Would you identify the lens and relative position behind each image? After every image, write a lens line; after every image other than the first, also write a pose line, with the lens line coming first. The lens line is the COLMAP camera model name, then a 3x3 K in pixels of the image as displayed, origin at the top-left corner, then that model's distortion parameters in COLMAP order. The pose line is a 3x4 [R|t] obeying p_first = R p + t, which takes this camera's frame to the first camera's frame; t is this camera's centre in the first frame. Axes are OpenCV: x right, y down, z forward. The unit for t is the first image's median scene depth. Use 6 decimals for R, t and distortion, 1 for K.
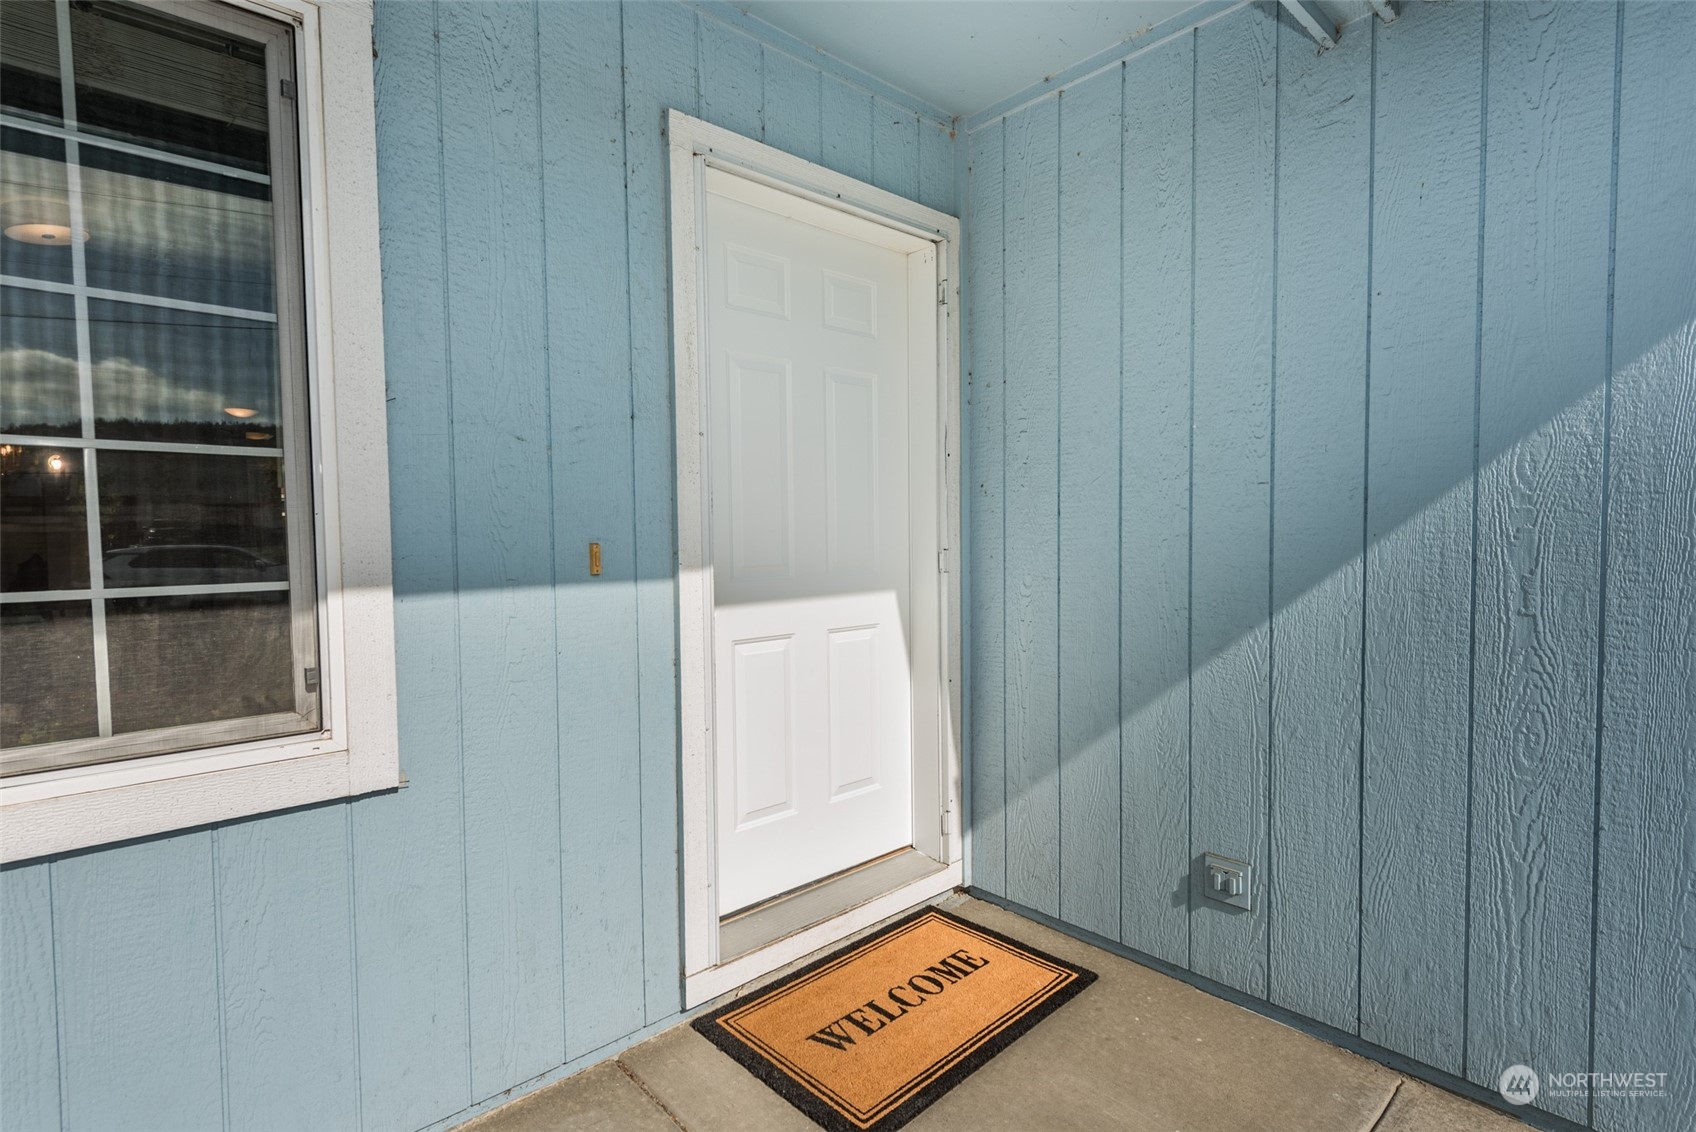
lens RADIAL K [[834.1, 0, 854.7], [0, 834.1, 564.9], [0, 0, 1]] dist [0.002824, -0.000096]
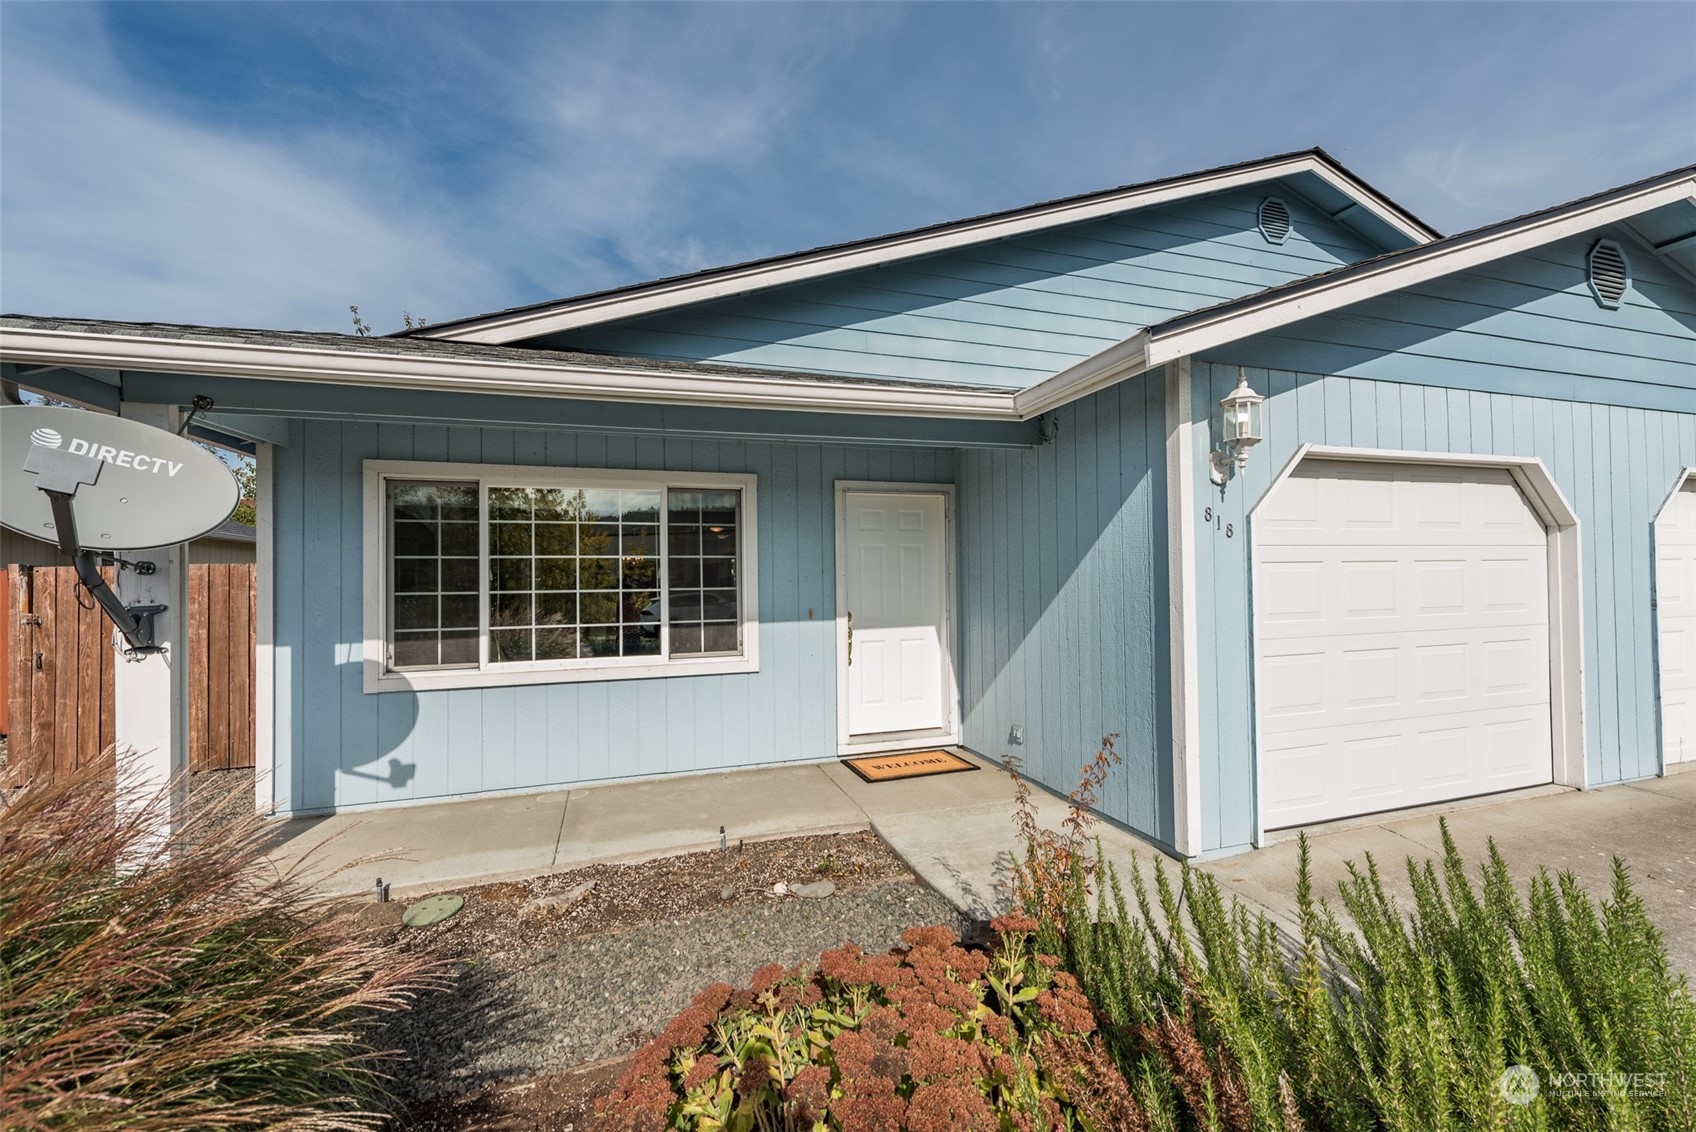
lens RADIAL K [[675.6, 0, 843.1], [0, 675.6, 569.4], [0, 0, 1]] dist [0.012363, -0.000443]
pose [[0.903861, -0.009463, -0.427721, 0.953480], [-0.012489, 0.998746, -0.048490, -0.054124], [0.427643, 0.049170, 0.902609, -1.400517]]
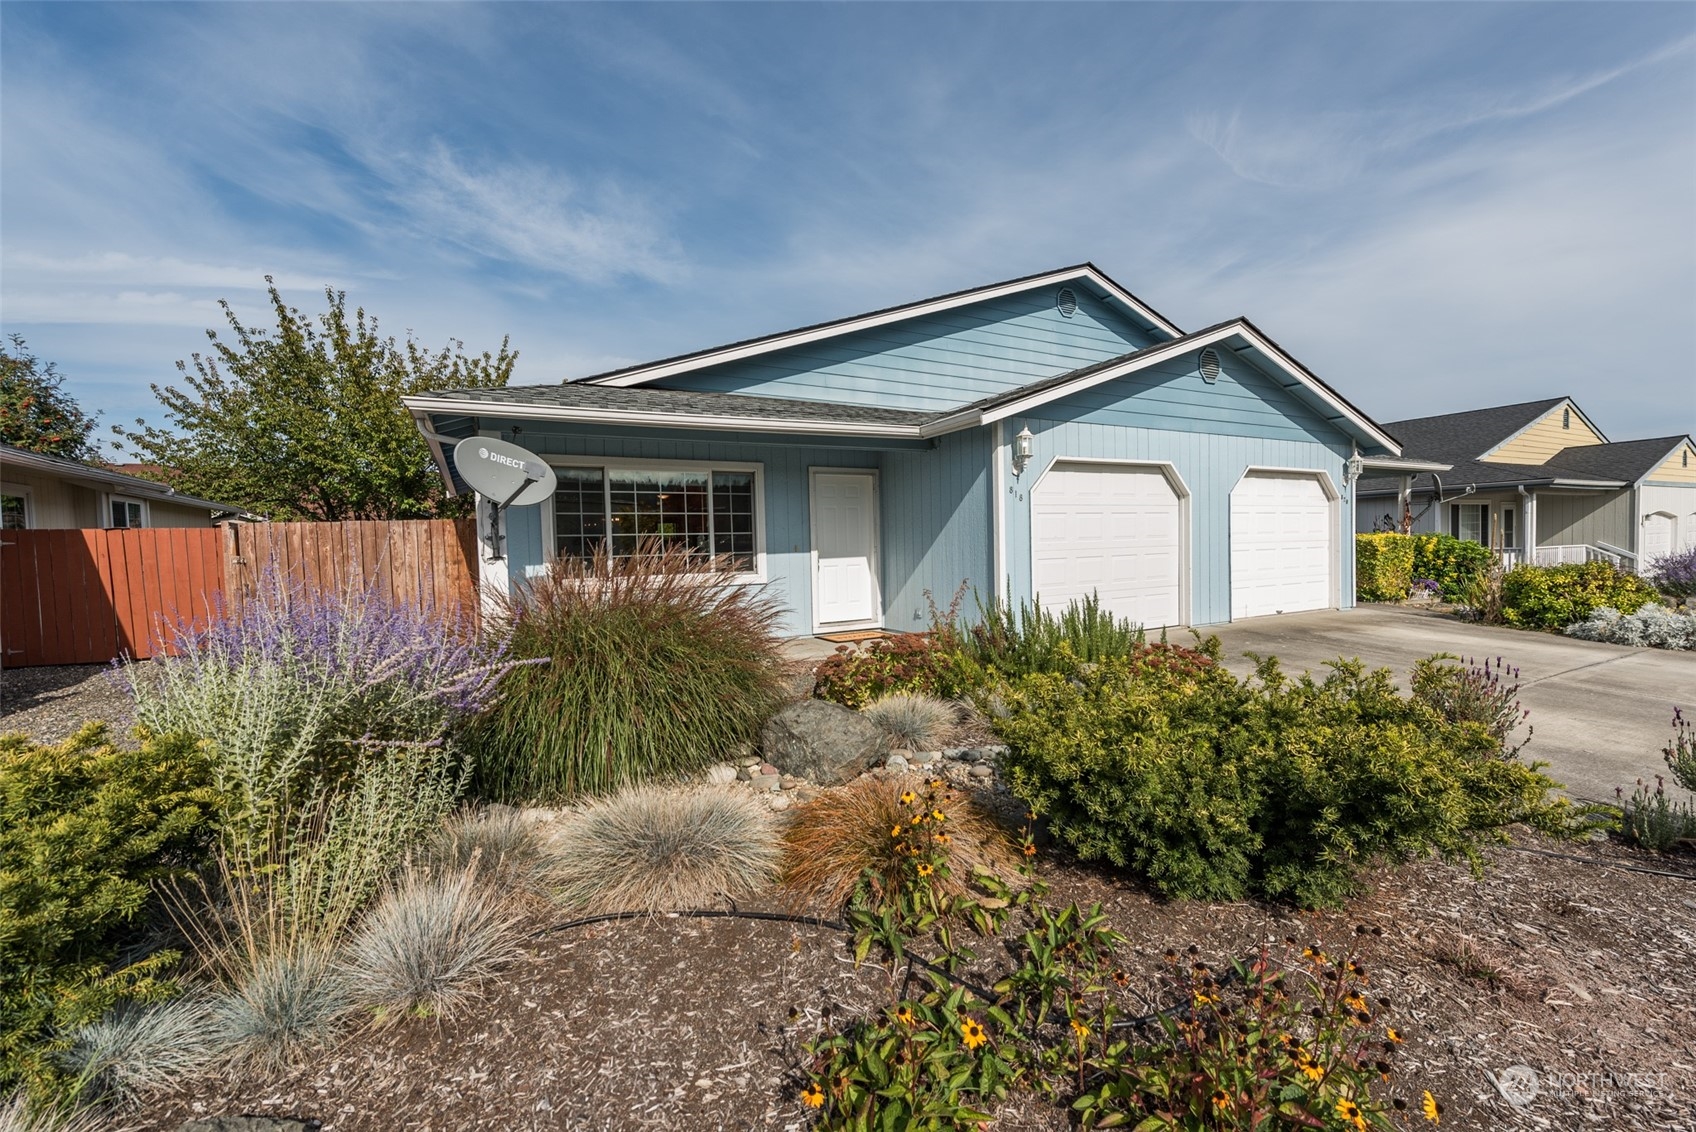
lens RADIAL K [[675.6, 0, 846.9], [0, 675.6, 573.3], [0, 0, 1]] dist [0.012363, -0.000443]
pose [[0.968003, -0.005863, -0.250872, 1.110403], [0.006619, 0.999976, 0.002170, 0.143490], [0.250853, -0.003761, 0.968018, -3.174513]]
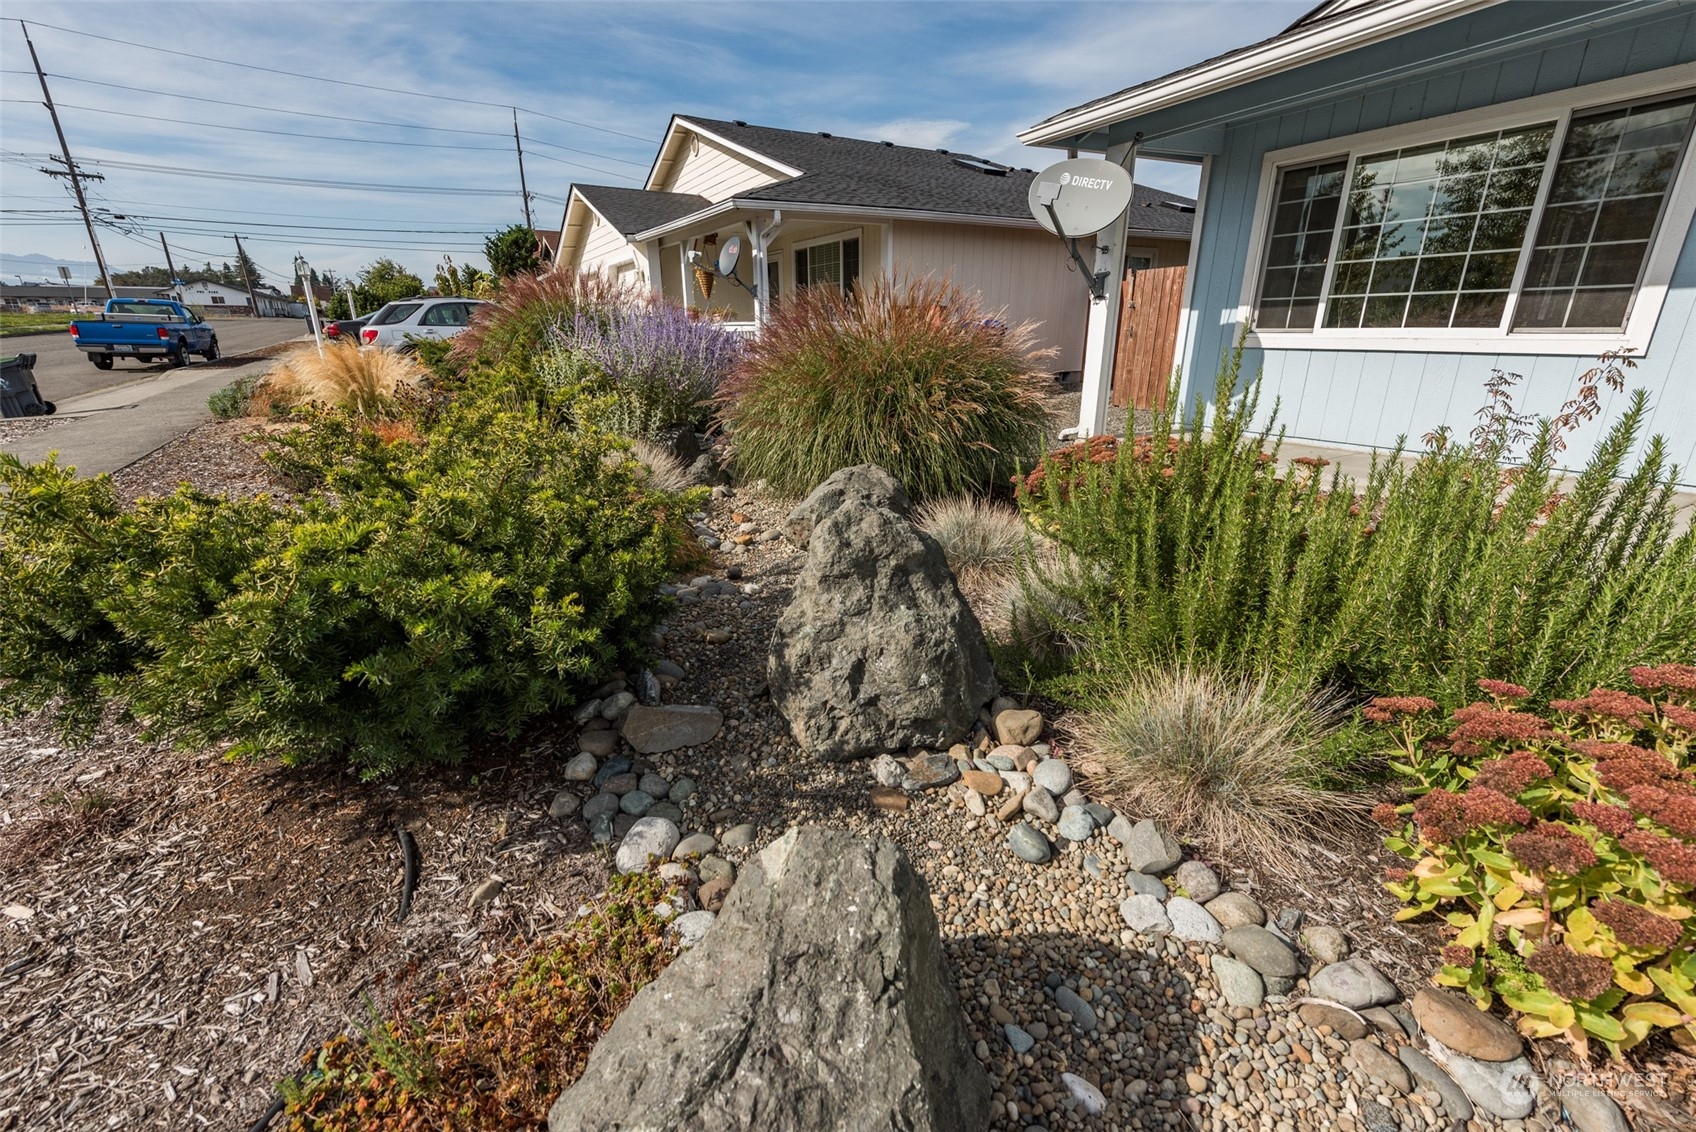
lens RADIAL K [[708.6, 0, 852.9], [0, 708.6, 572.1], [0, 0, 1]] dist [0.002252, 0.000636]
pose [[-0.226394, 0.332720, -0.915447, 2.192282], [-0.026370, 0.937411, 0.347224, 0.142131], [0.973679, 0.102750, -0.203451, -0.962980]]
